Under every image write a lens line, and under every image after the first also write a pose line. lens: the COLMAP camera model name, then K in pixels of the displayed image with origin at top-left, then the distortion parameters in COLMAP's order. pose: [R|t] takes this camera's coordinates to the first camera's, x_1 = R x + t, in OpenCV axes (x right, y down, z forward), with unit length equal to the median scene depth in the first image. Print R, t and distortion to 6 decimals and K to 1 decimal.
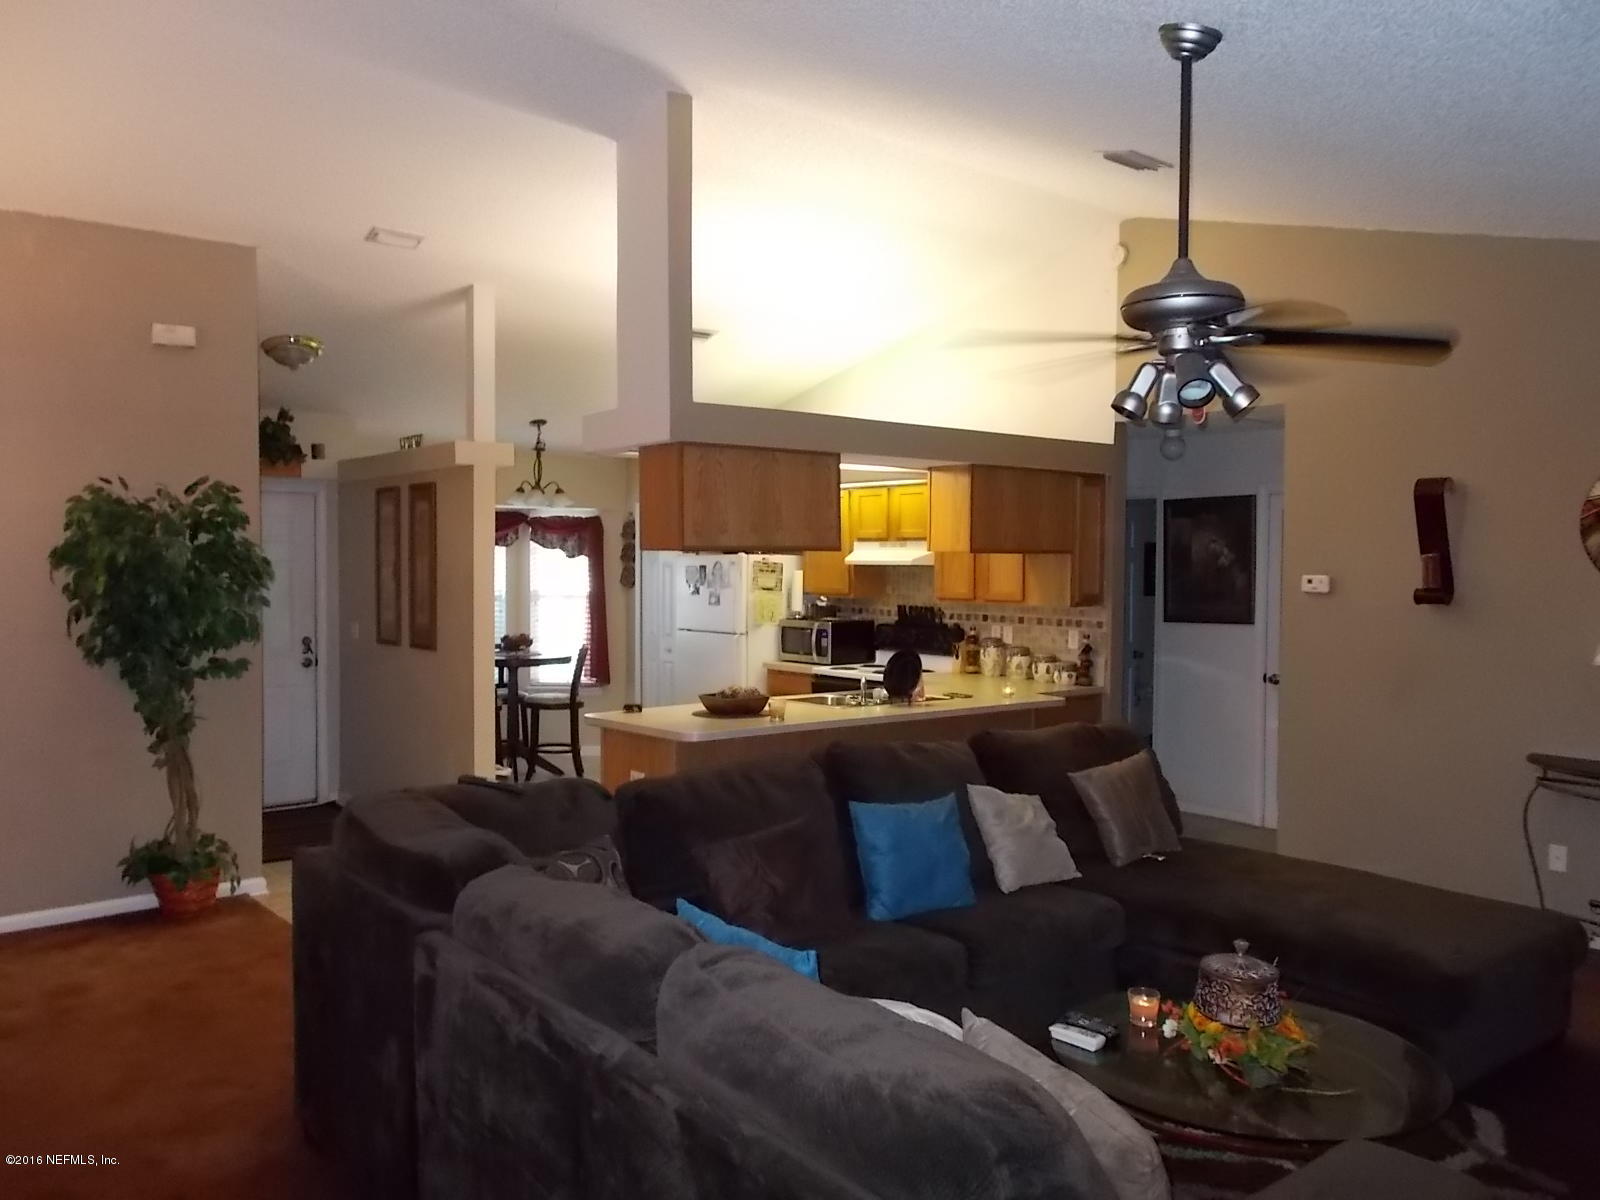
lens RADIAL K [[1230.2, 0, 799.9], [0, 1230.2, 587.3], [0, 0, 1]] dist [-0.007460, 0.033752]
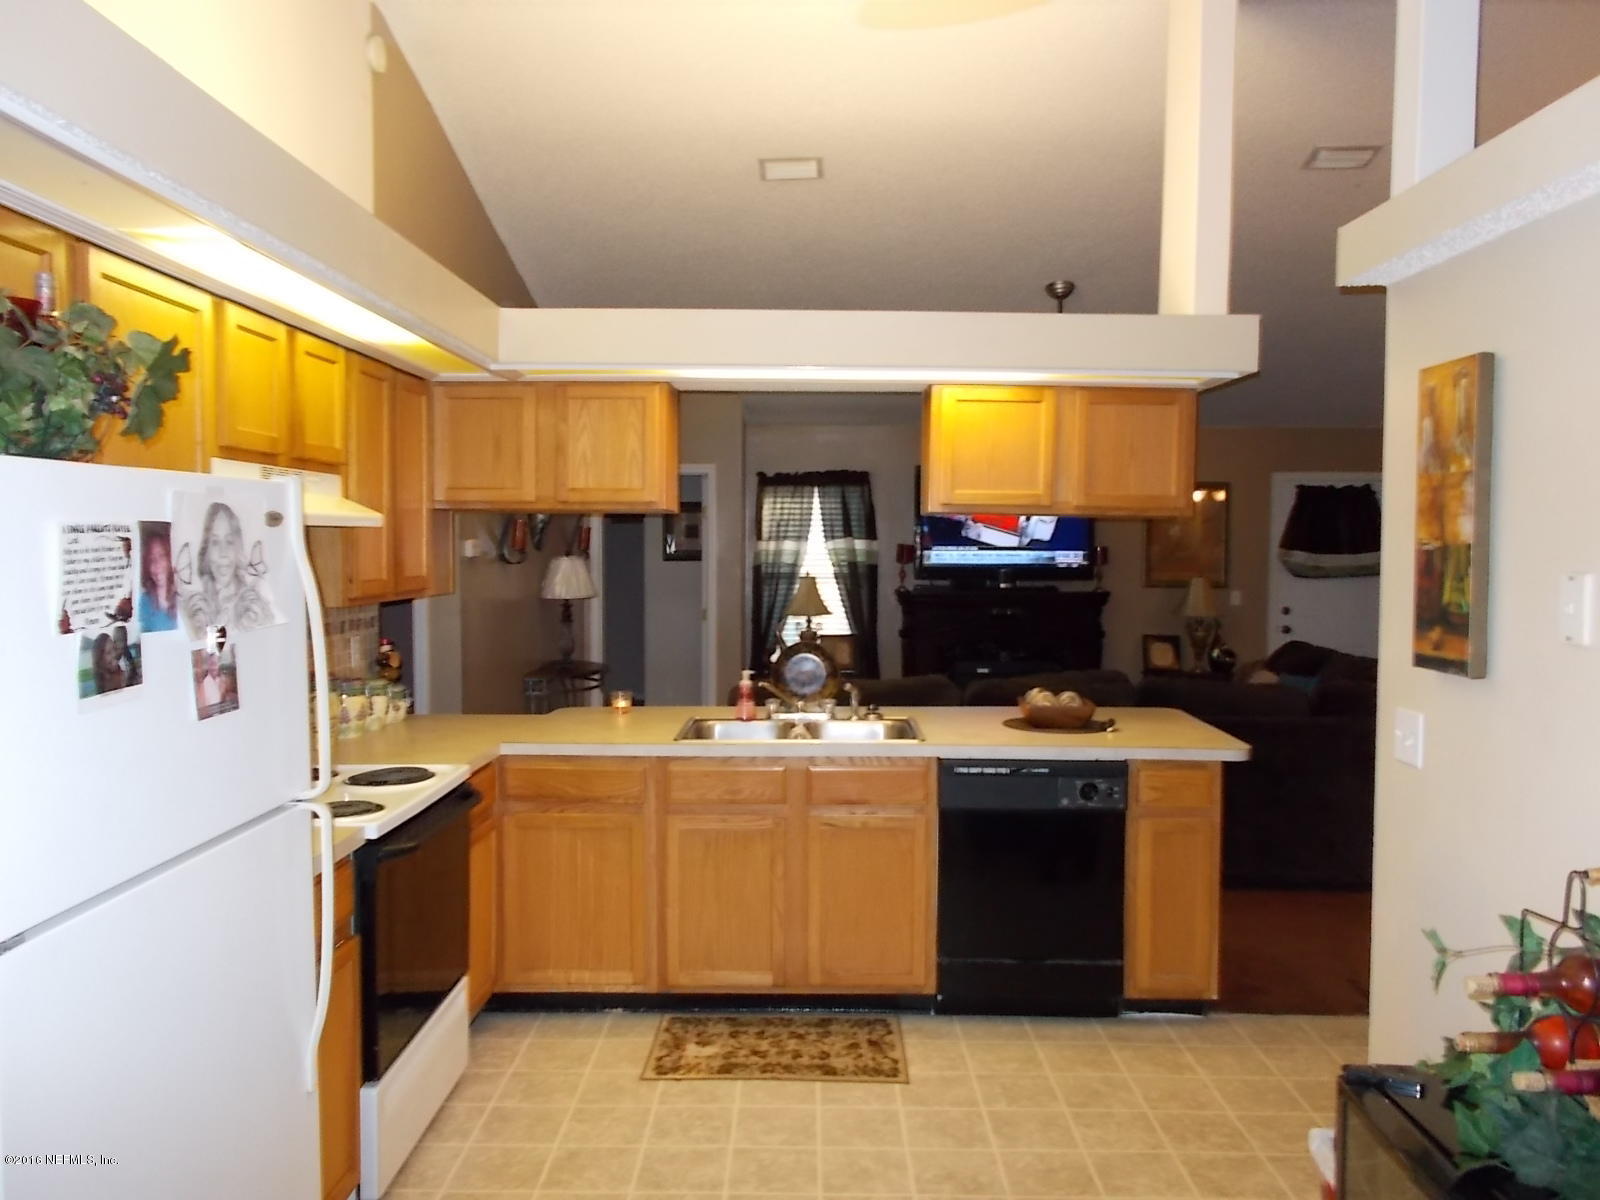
lens RADIAL K [[1230.2, 0, 809.6], [0, 1230.2, 597.6], [0, 0, 1]] dist [-0.007460, 0.033752]
pose [[-0.759863, -0.036125, 0.649079, -0.294530], [0.008251, 0.997838, 0.065195, -0.018618], [-0.650031, 0.054895, -0.757922, 1.149585]]
